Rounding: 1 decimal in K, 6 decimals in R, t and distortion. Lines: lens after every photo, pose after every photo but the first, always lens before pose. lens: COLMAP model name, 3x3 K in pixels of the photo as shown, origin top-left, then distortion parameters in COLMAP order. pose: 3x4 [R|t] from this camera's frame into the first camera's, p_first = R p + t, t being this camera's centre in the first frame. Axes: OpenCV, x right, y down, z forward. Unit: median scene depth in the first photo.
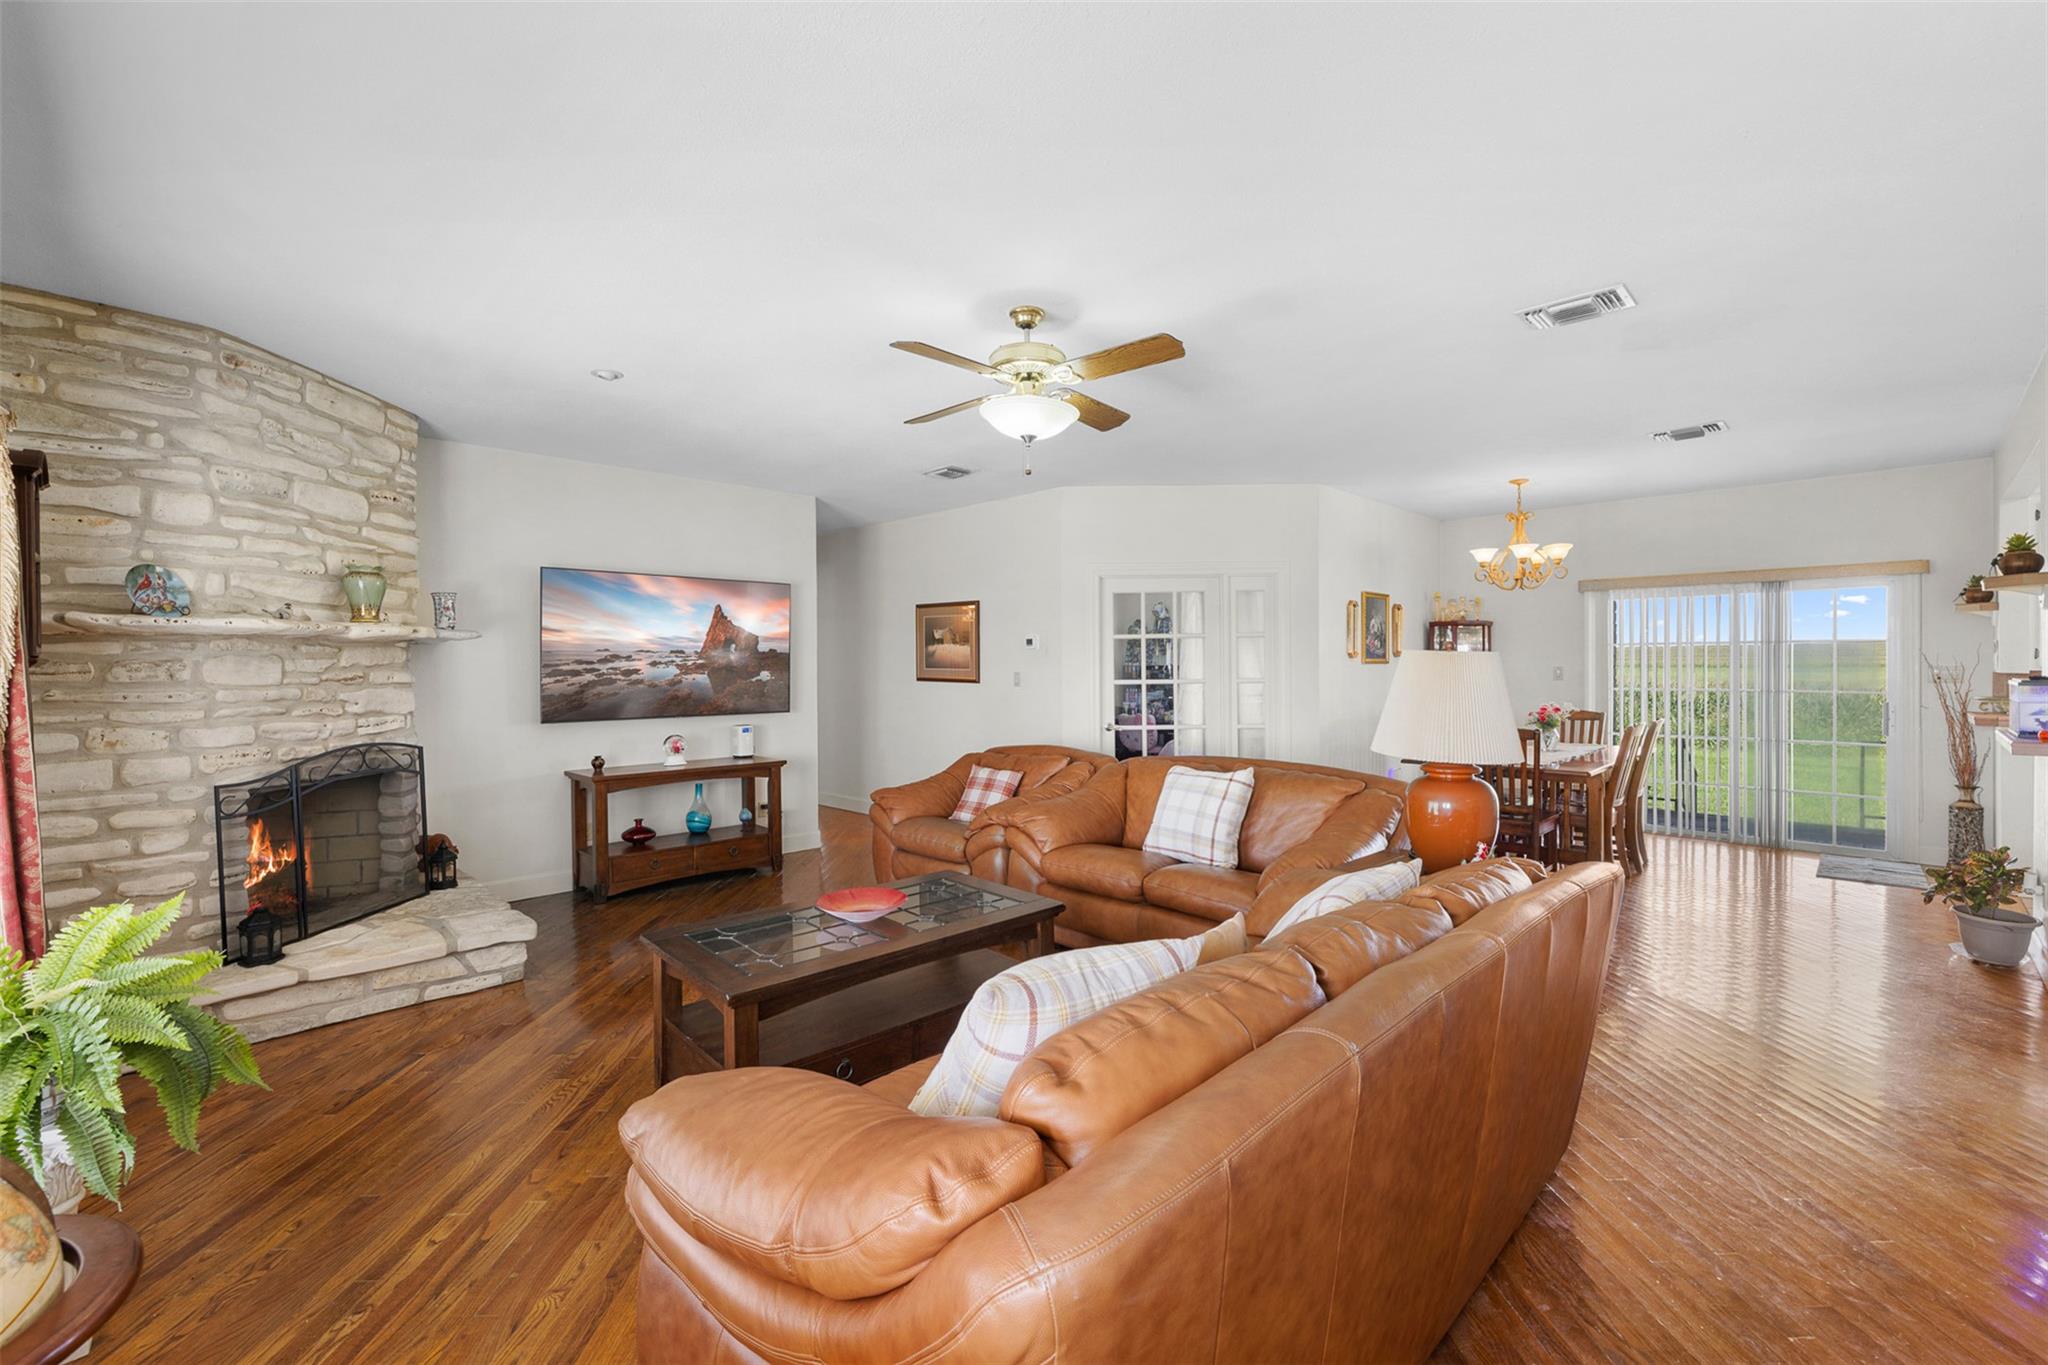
lens RADIAL K [[874.8, 0, 1015.7], [0, 874.8, 675.4], [0, 0, 1]] dist [-0.003365, -0.000672]
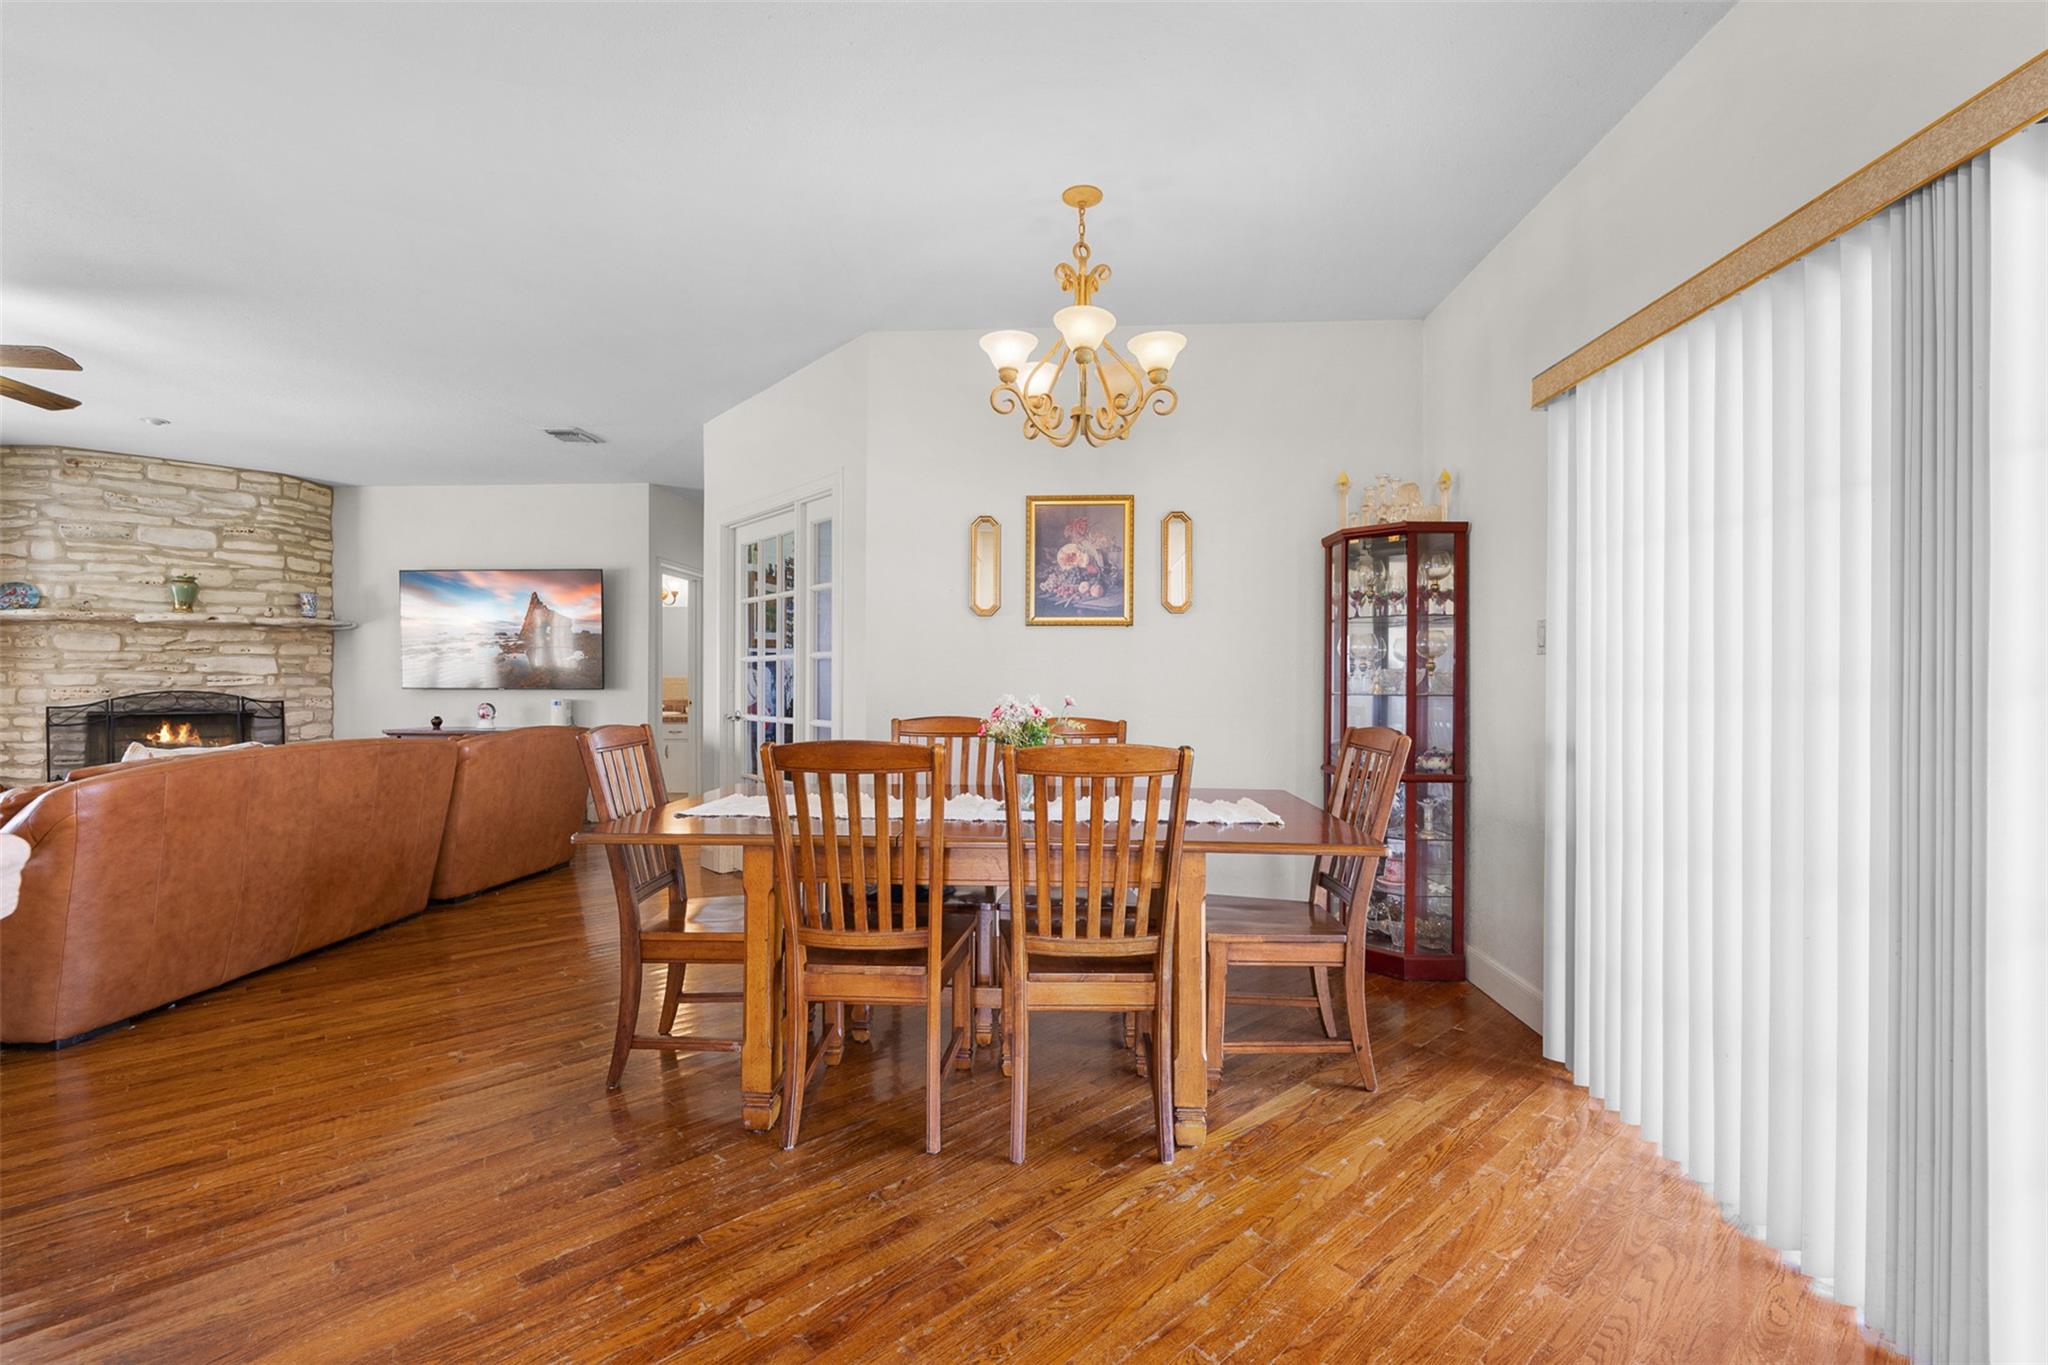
lens RADIAL K [[874.8, 0, 1021.0], [0, 874.8, 678.8], [0, 0, 1]] dist [-0.003365, -0.000672]
pose [[0.667026, 0.009738, -0.744971, 1.570537], [-0.015509, 0.999879, -0.000817, 0.039014], [0.744873, 0.012099, 0.667097, 1.200633]]
